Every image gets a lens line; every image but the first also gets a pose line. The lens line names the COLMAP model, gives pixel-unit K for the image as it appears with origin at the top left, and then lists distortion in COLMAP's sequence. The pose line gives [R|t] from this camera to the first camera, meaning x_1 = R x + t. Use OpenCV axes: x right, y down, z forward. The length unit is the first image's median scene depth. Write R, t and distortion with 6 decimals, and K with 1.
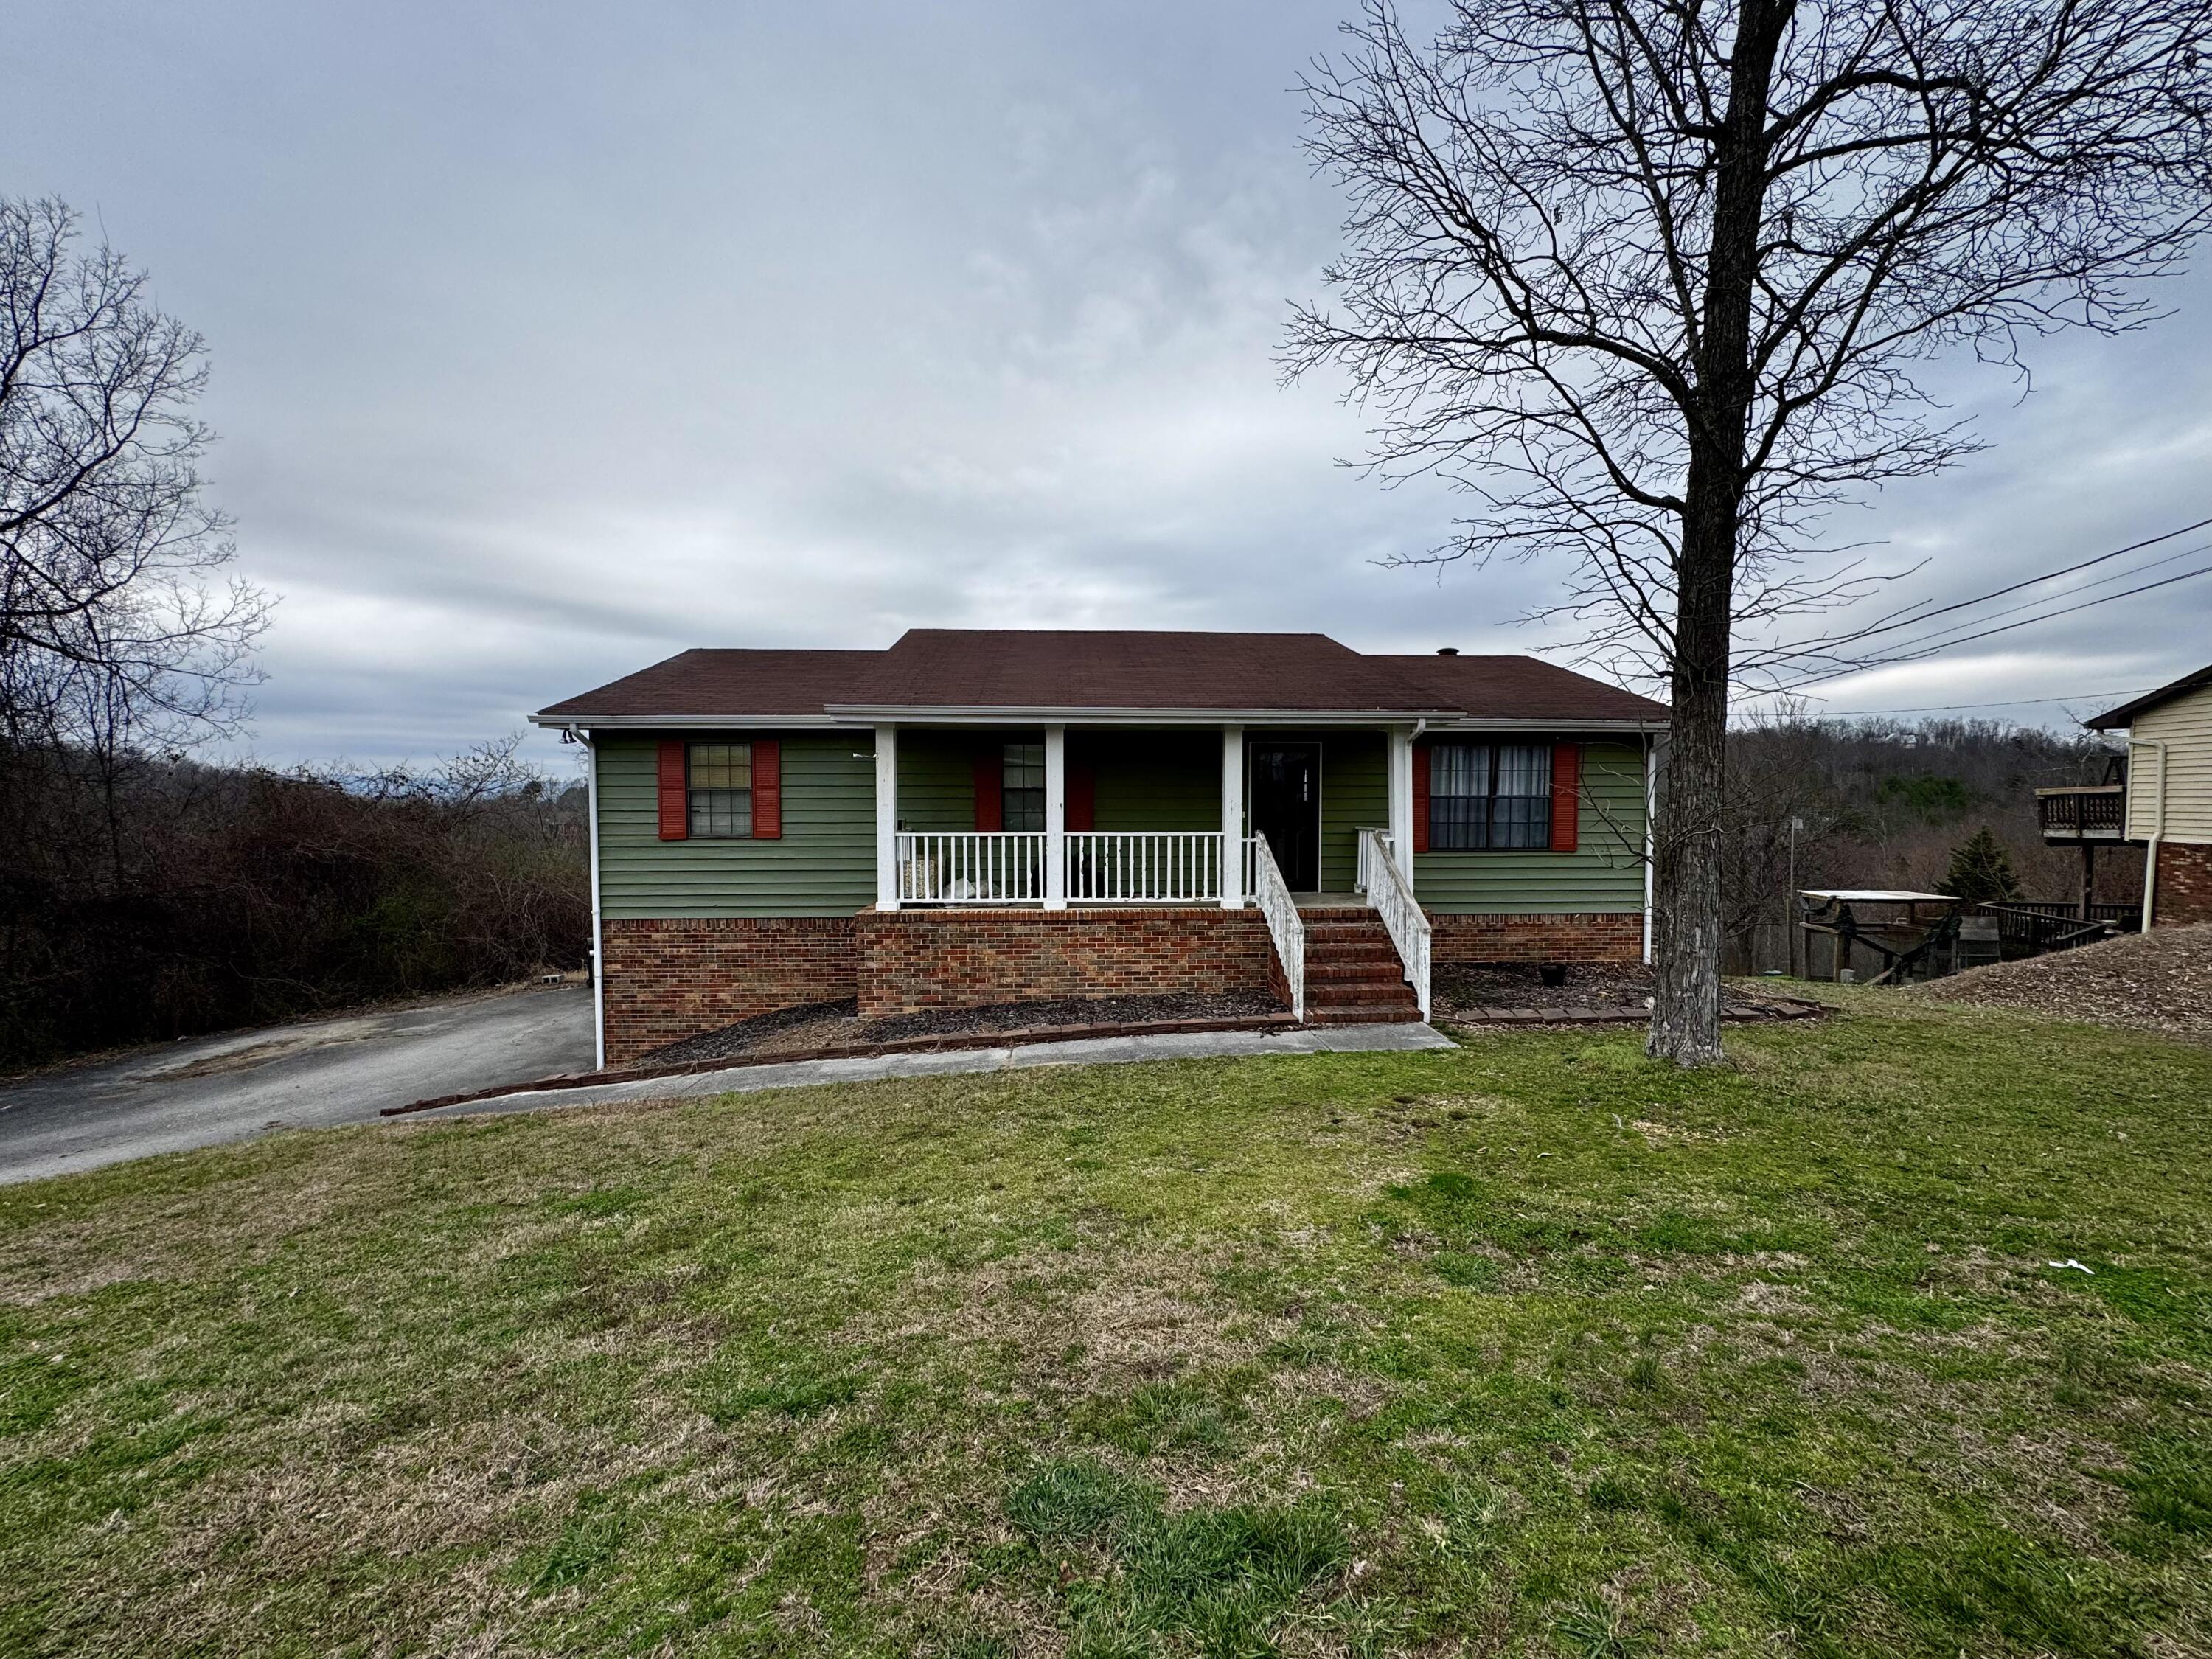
lens RADIAL K [[880.6, 0, 1120.5], [0, 880.6, 794.1], [0, 0, 1]] dist [-0.003630, 0.000604]
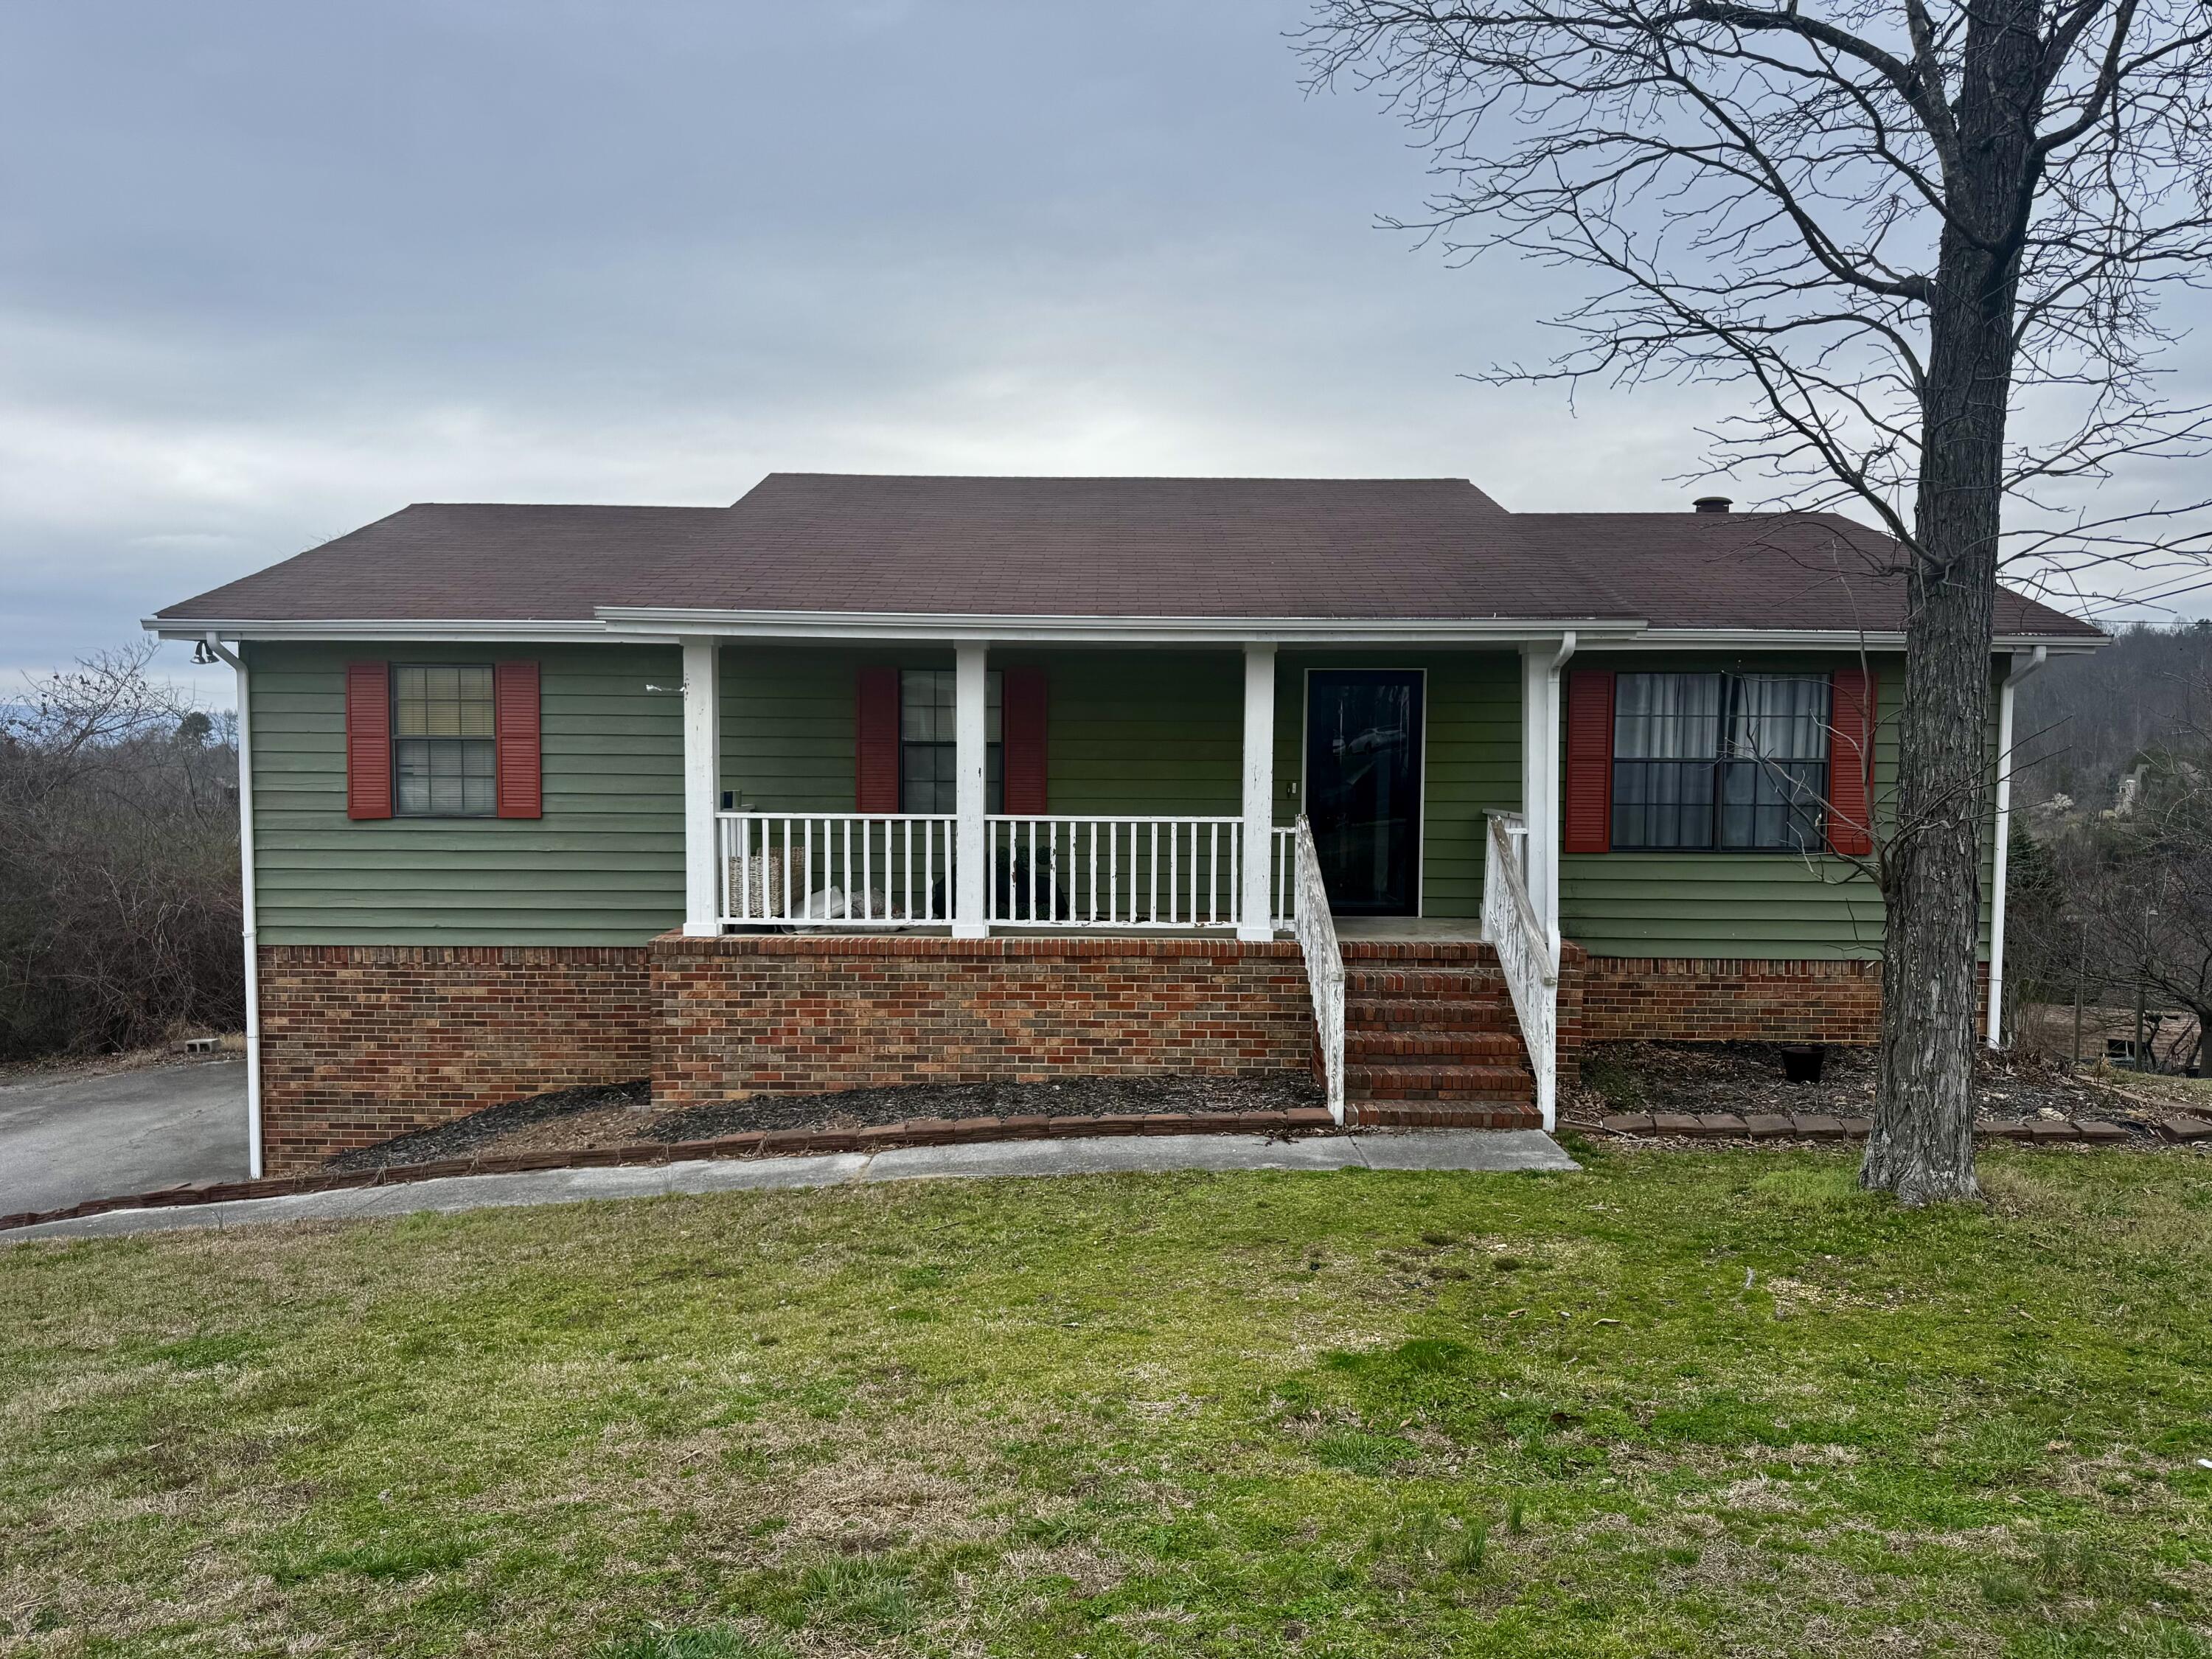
lens RADIAL K [[1543.2, 0, 1113.3], [0, 1543.2, 773.9], [0, 0, 1]] dist [0.060312, -0.068982]
pose [[0.998380, 0.008970, -0.056189, 0.089681], [-0.007867, 0.999773, 0.019817, -0.007060], [0.056354, -0.019343, 0.998223, -0.081844]]
